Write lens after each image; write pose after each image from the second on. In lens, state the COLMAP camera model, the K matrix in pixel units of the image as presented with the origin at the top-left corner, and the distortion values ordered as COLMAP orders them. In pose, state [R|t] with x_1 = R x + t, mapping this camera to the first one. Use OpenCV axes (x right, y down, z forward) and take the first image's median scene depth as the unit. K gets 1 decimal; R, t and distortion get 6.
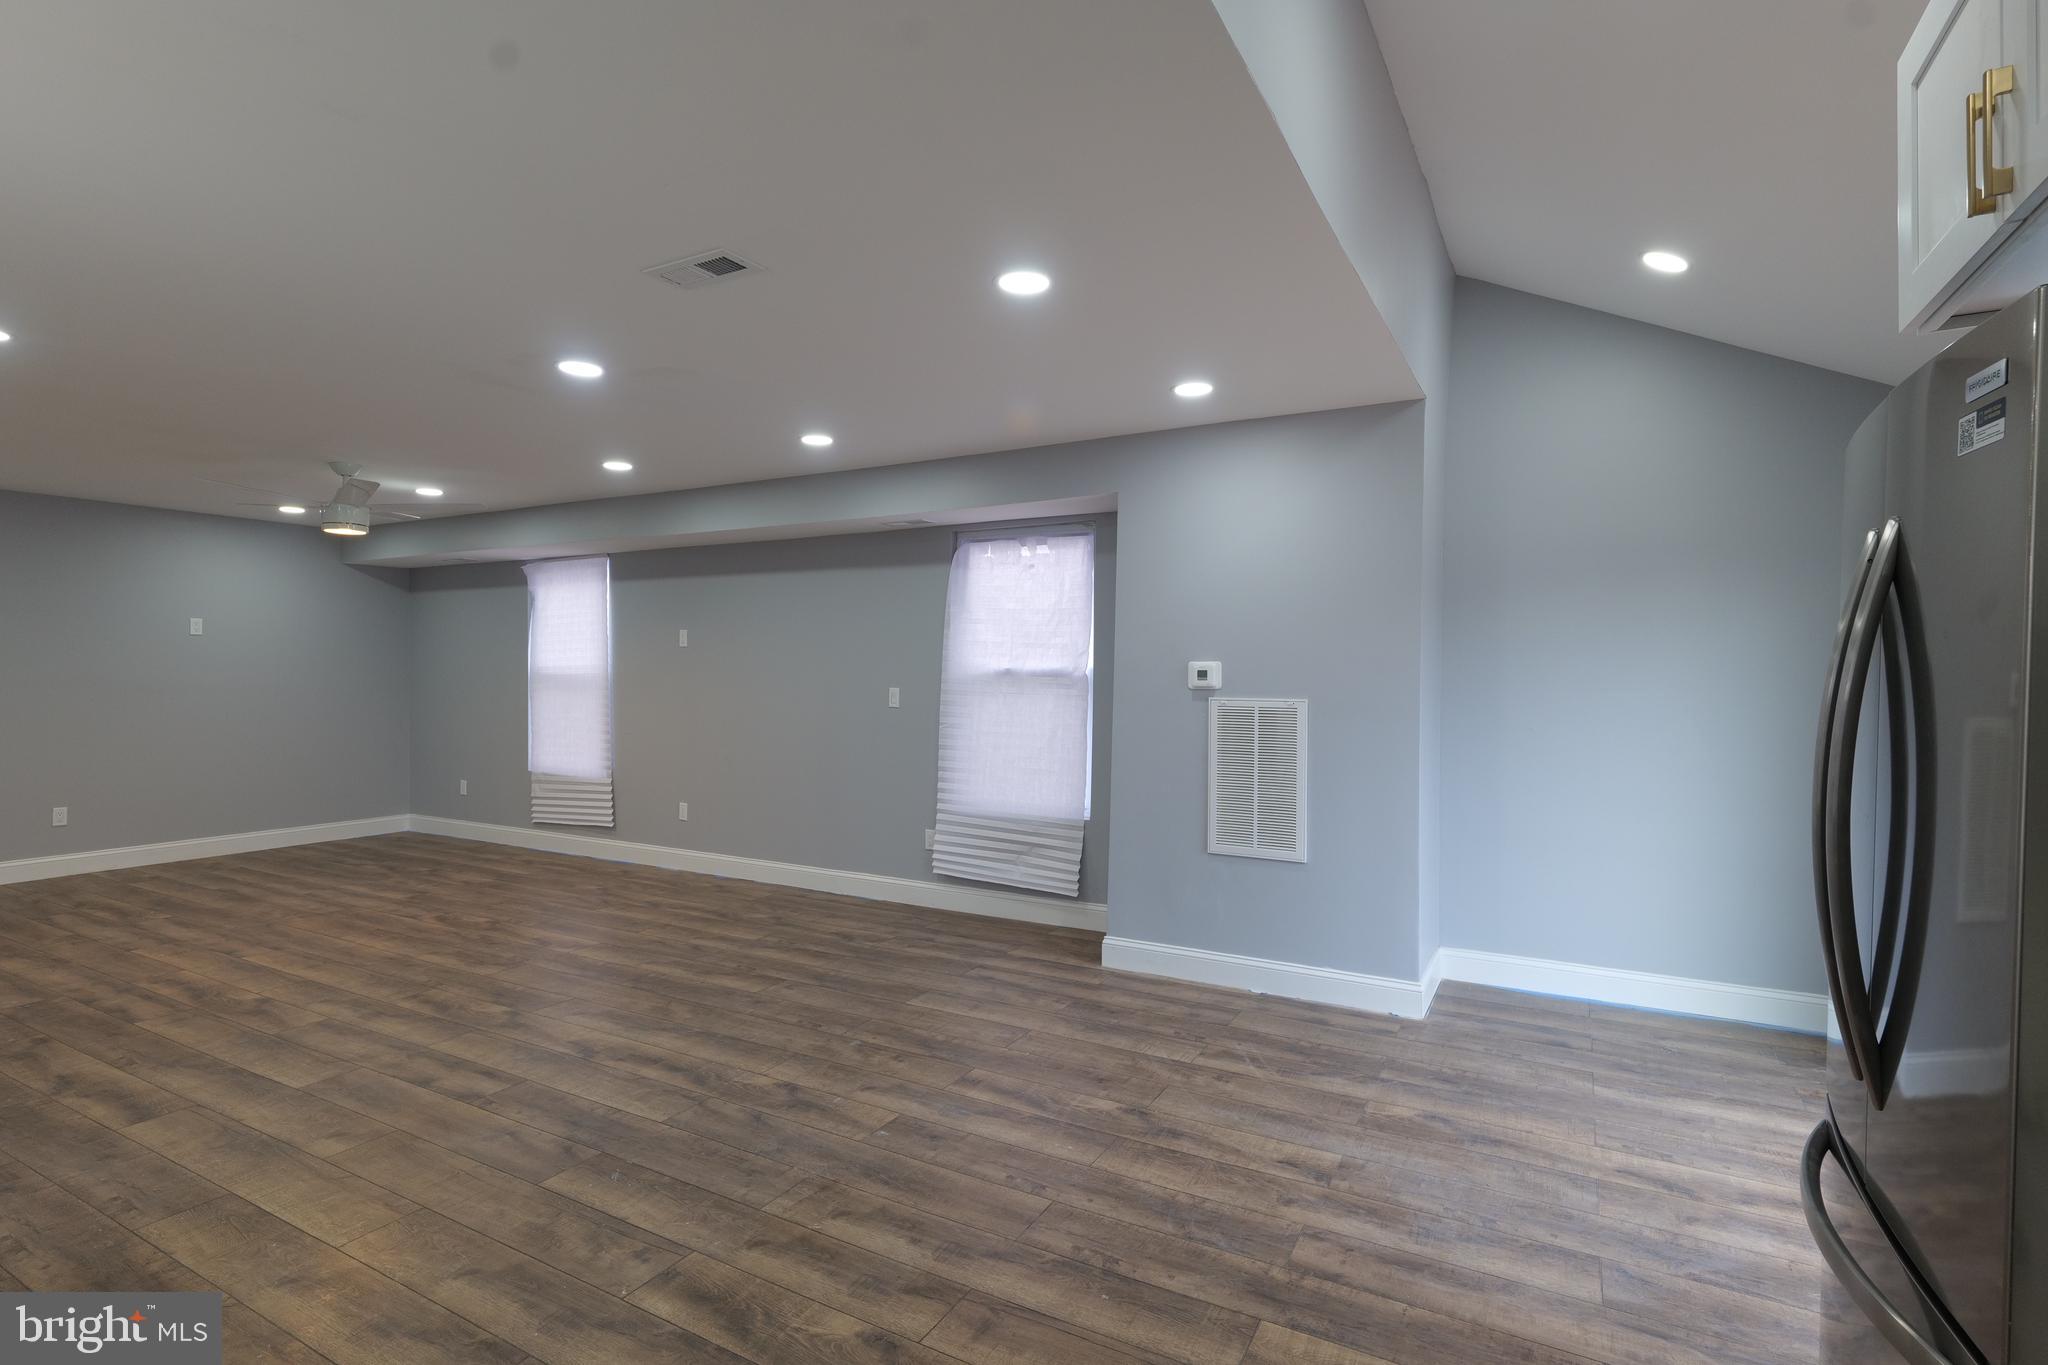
lens RADIAL K [[994.8, 0, 1024.0], [0, 994.8, 682.5], [0, 0, 1]] dist [-0.000550, -0.000500]
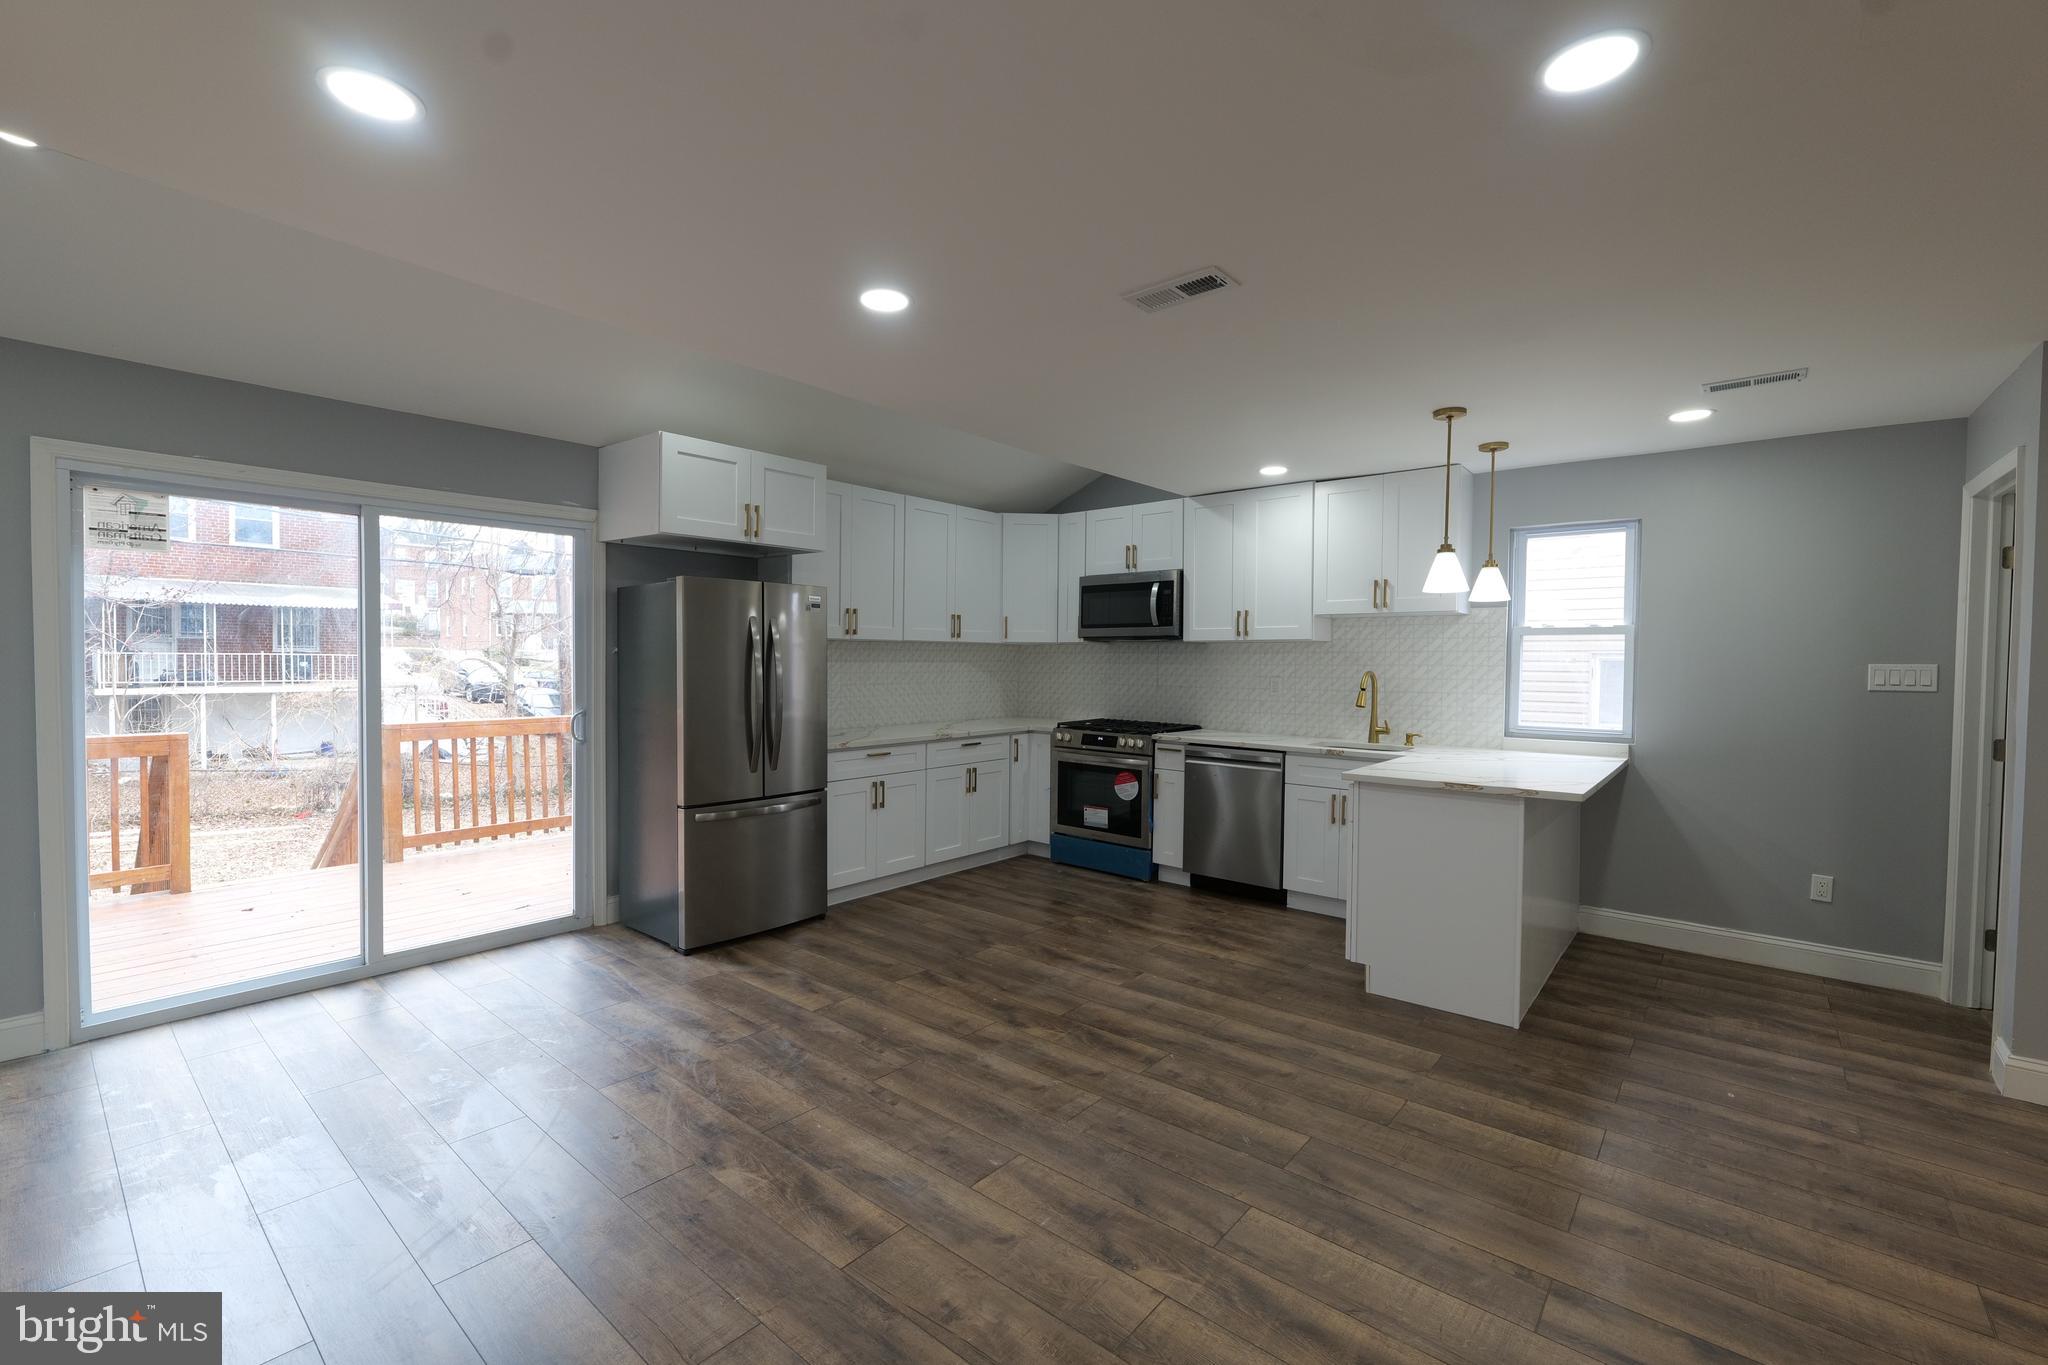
lens RADIAL K [[867.3, 0, 1017.3], [0, 867.3, 681.5], [0, 0, 1]] dist [-0.003261, -0.000086]
pose [[-0.980529, -0.022720, 0.195055, -0.192755], [-0.014816, 0.999013, 0.041883, -0.018582], [-0.195814, 0.038177, -0.979898, 1.103118]]
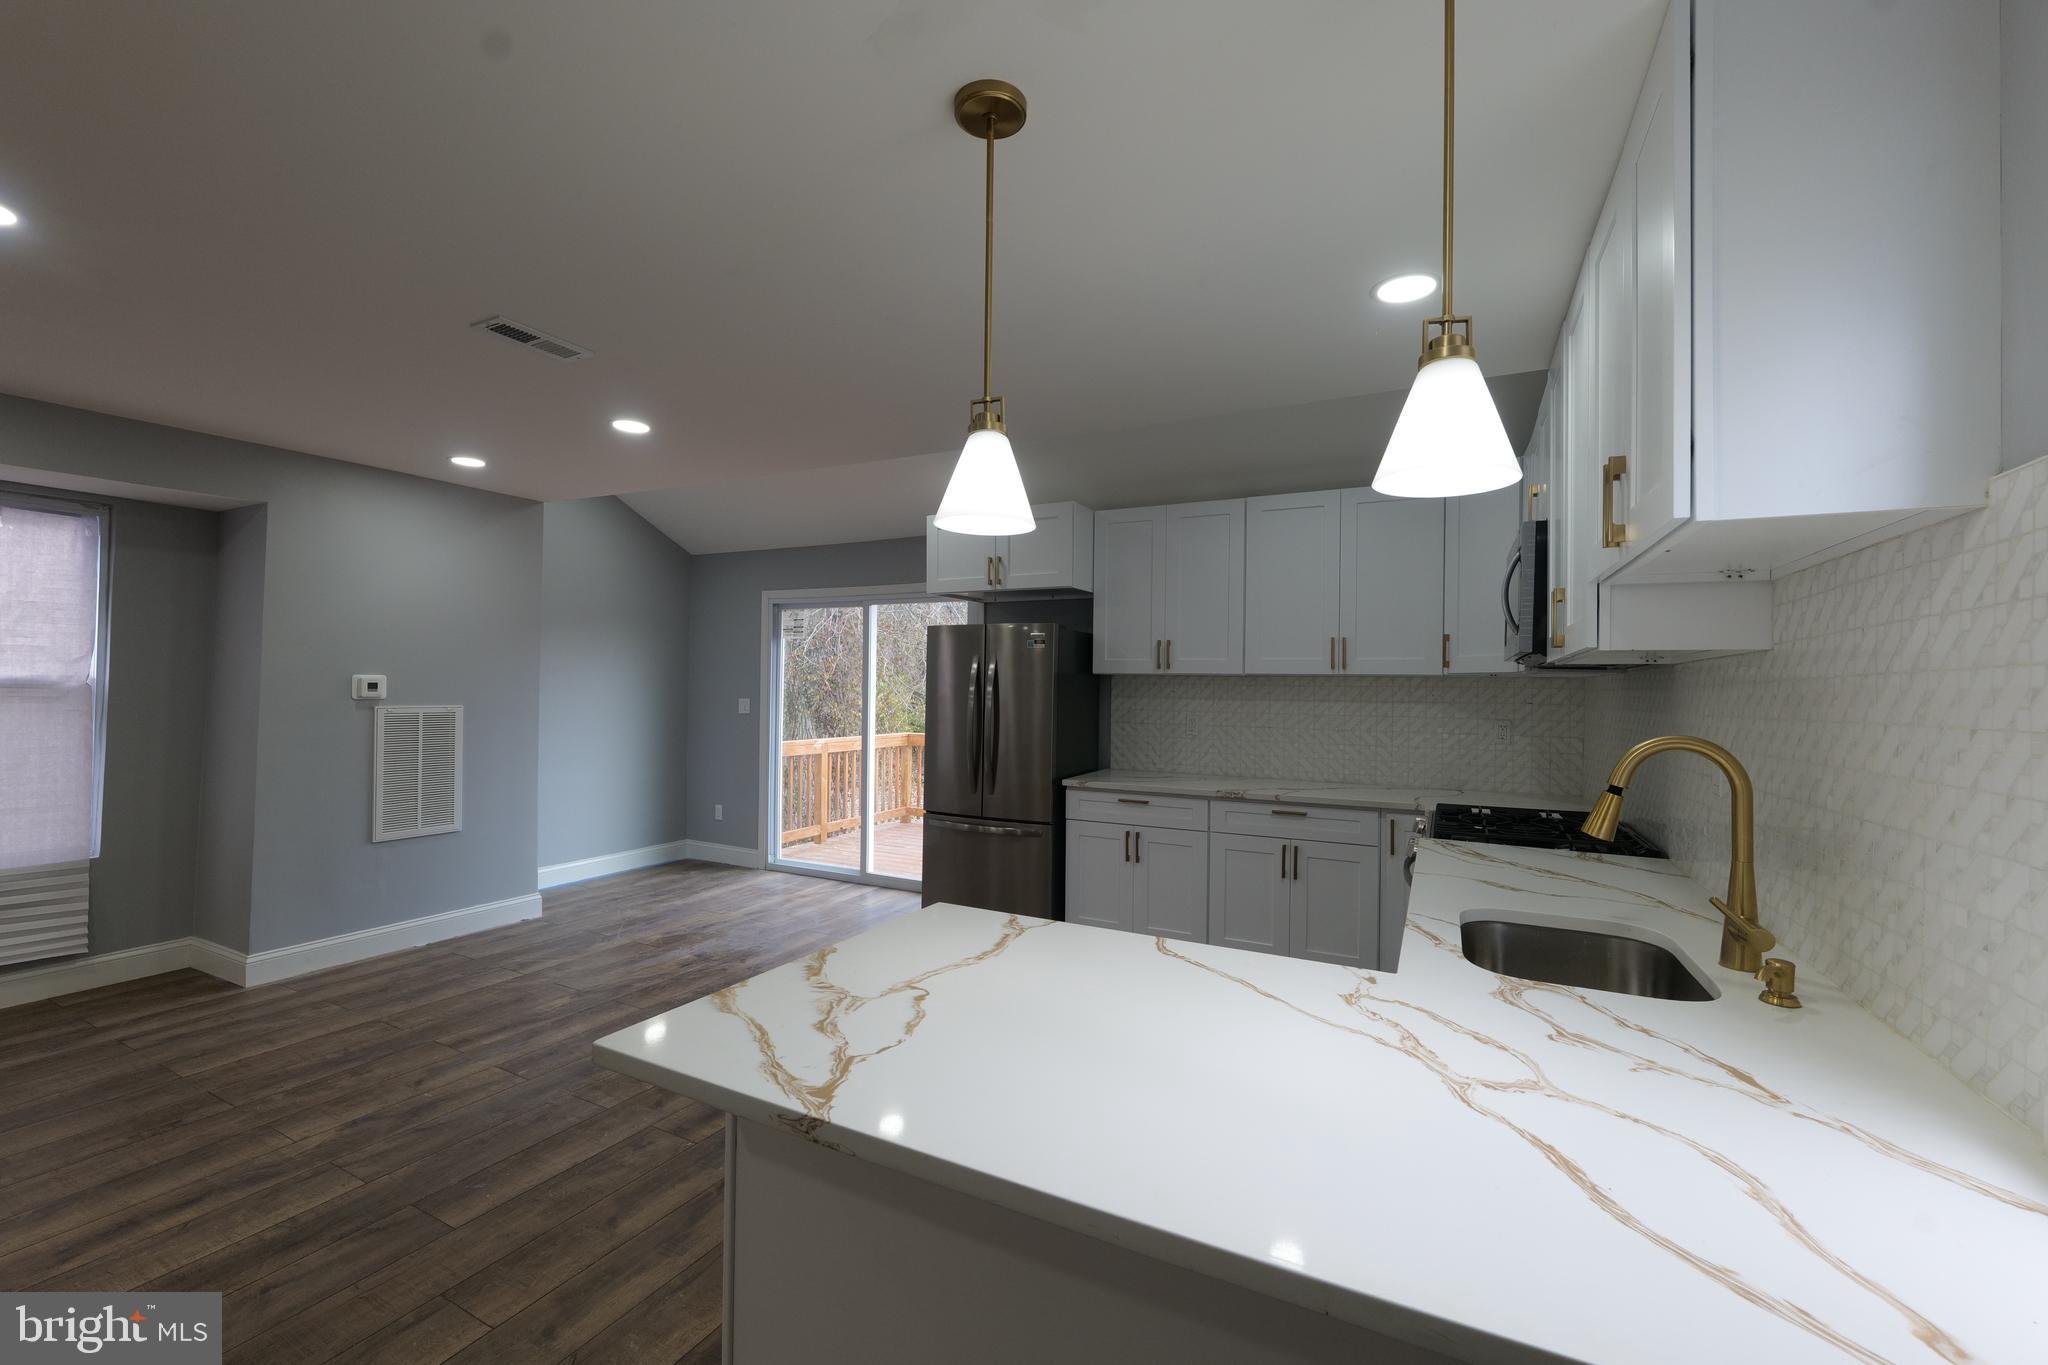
lens RADIAL K [[835.4, 0, 1015.1], [0, 835.4, 682.4], [0, 0, 1]] dist [-0.012365, 0.000824]
pose [[-0.026725, -0.002693, 0.999639, -0.724958], [-0.002023, 0.999994, 0.002640, -0.015119], [-0.999641, -0.001951, -0.026730, 0.267291]]
